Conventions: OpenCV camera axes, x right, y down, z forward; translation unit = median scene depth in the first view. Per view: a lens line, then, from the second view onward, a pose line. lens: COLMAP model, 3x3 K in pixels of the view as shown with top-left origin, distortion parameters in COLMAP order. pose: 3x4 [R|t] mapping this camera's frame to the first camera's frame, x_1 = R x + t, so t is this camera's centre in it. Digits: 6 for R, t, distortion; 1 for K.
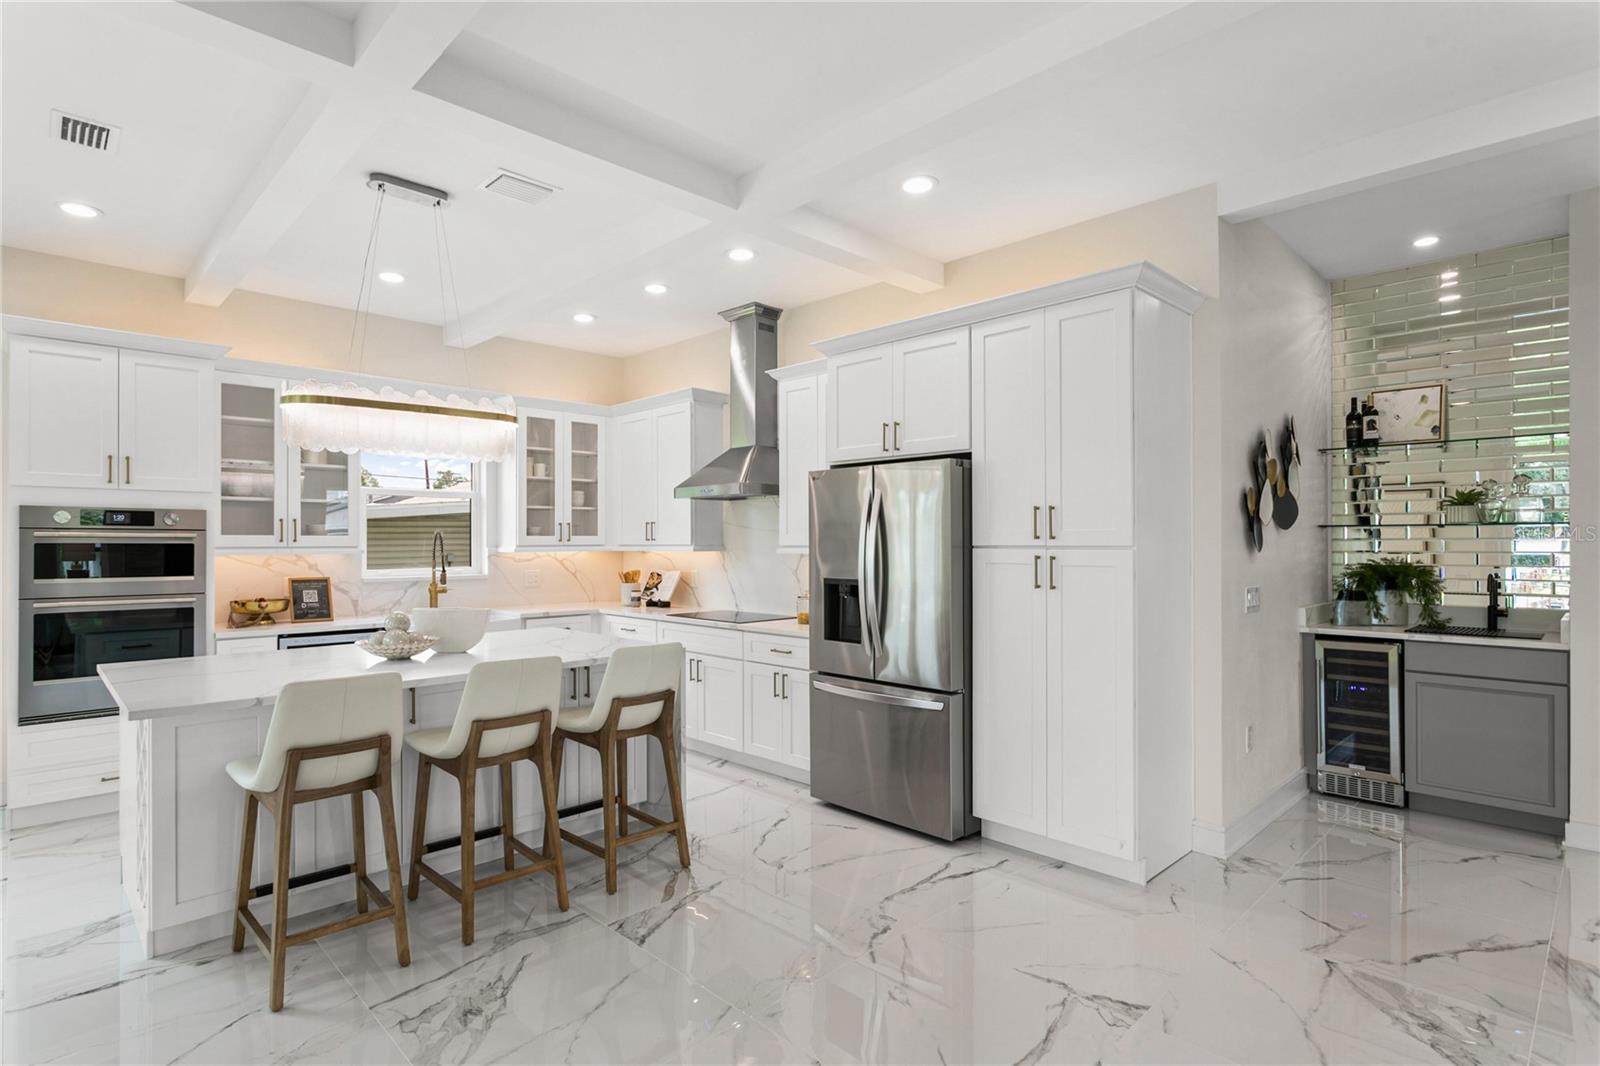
lens RADIAL K [[807.5, 0, 773.9], [0, 807.5, 532.2], [0, 0, 1]] dist [-0.005486, 0.003544]
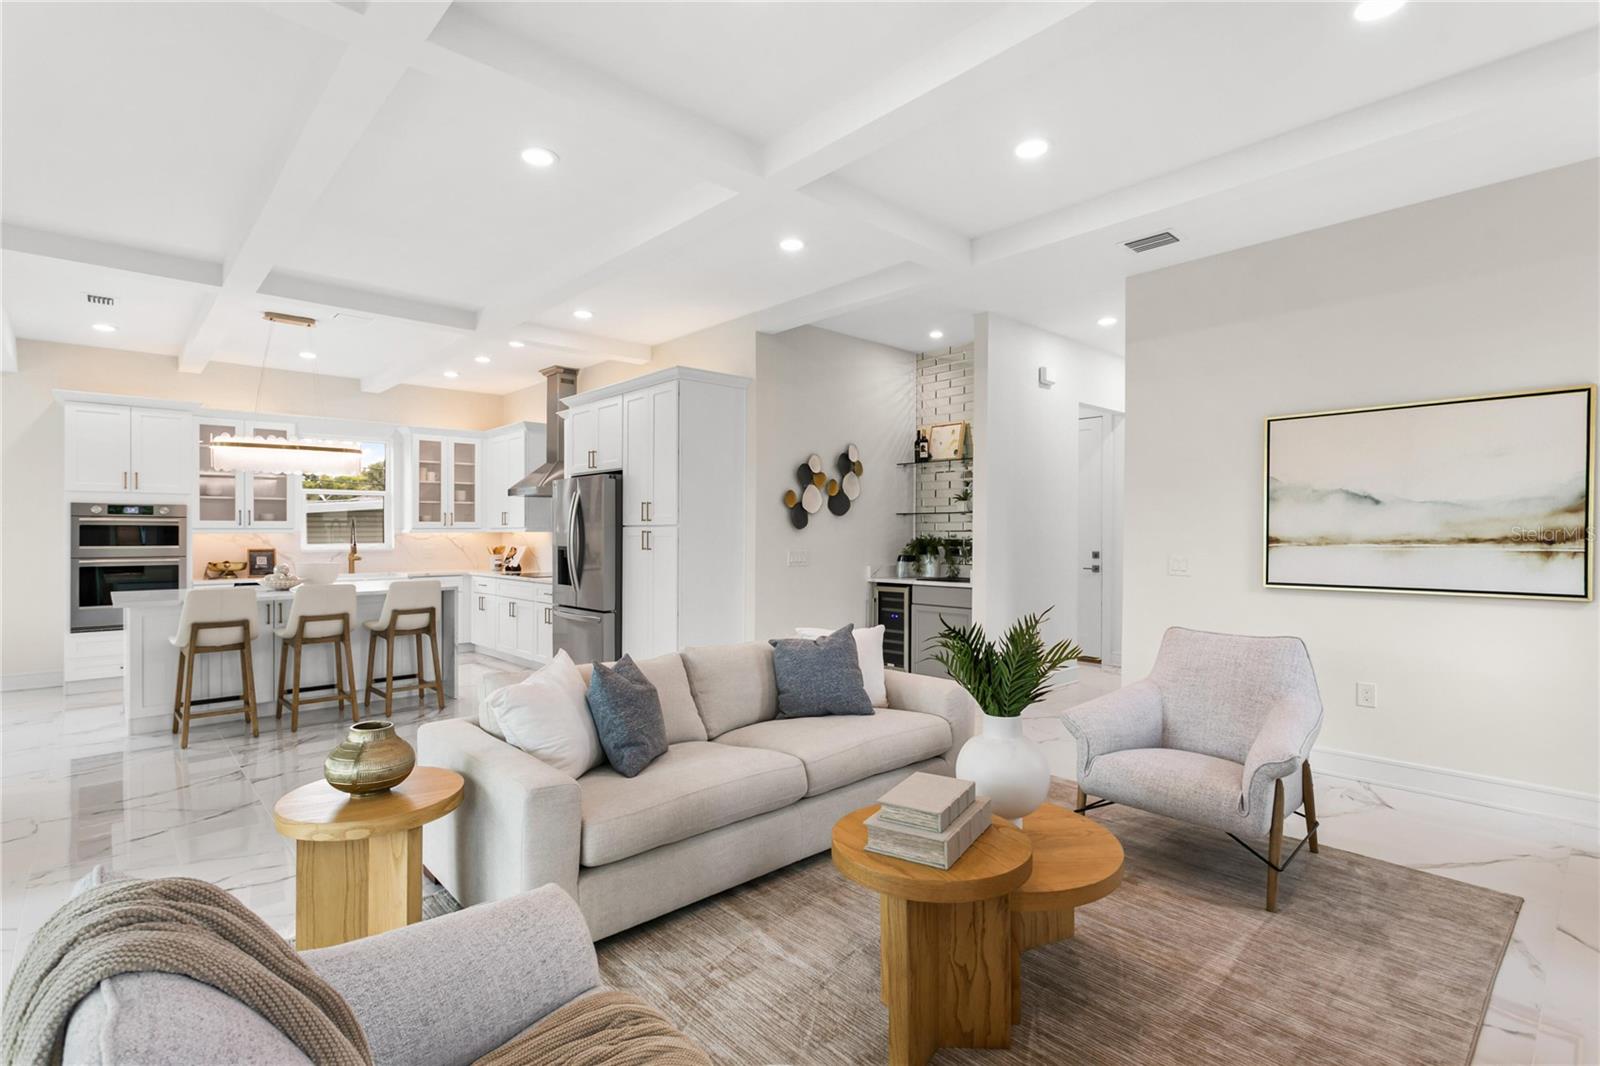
lens RADIAL K [[761.0, 0, 775.1], [0, 761.0, 525.9], [0, 0, 1]] dist [0.003881, -0.001005]
pose [[0.999593, -0.000965, -0.028498, 0.528138], [0.001097, 0.999989, 0.004603, 0.008931], [0.028494, -0.004633, 0.999583, -0.502781]]
